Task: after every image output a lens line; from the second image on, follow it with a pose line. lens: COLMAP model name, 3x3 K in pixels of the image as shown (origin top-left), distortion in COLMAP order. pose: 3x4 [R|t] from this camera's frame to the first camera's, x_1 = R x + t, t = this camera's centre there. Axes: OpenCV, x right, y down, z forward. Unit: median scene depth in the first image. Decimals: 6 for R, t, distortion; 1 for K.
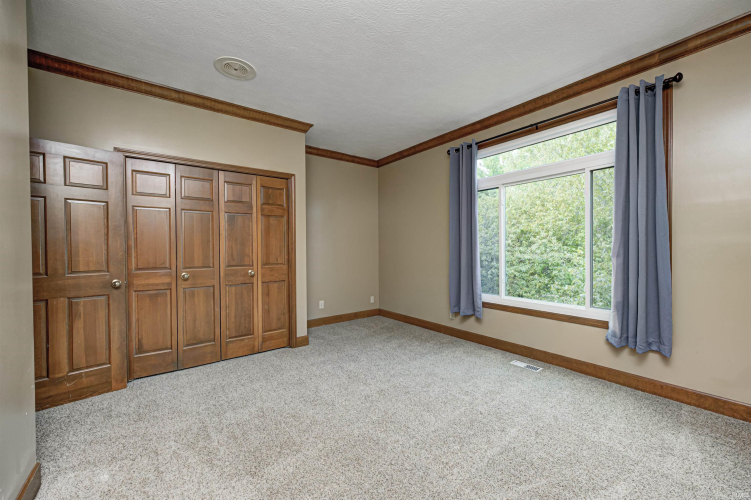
lens RADIAL K [[292.0, 0, 374.2], [0, 292.0, 251.2], [0, 0, 1]] dist [-0.002729, -0.000092]
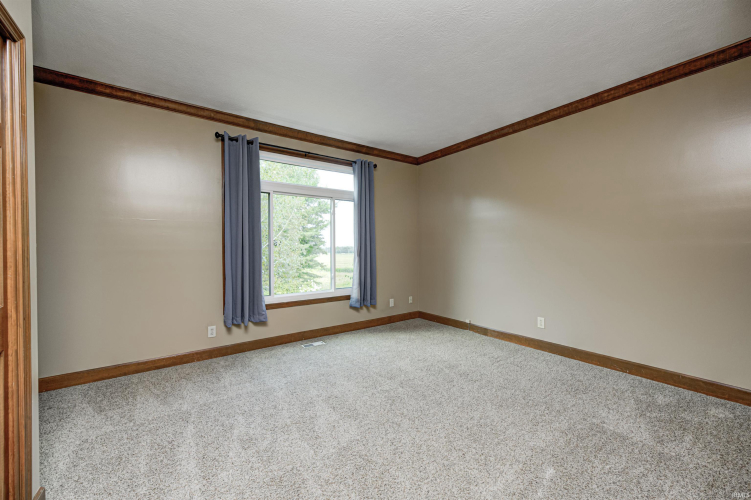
lens RADIAL K [[292.0, 0, 372.9], [0, 292.0, 249.9], [0, 0, 1]] dist [-0.002729, -0.000092]
pose [[0.030139, 0.007284, 0.999519, -0.632312], [0.019970, 0.999769, -0.007888, 0.003296], [-0.999346, 0.020198, 0.029986, 0.616242]]
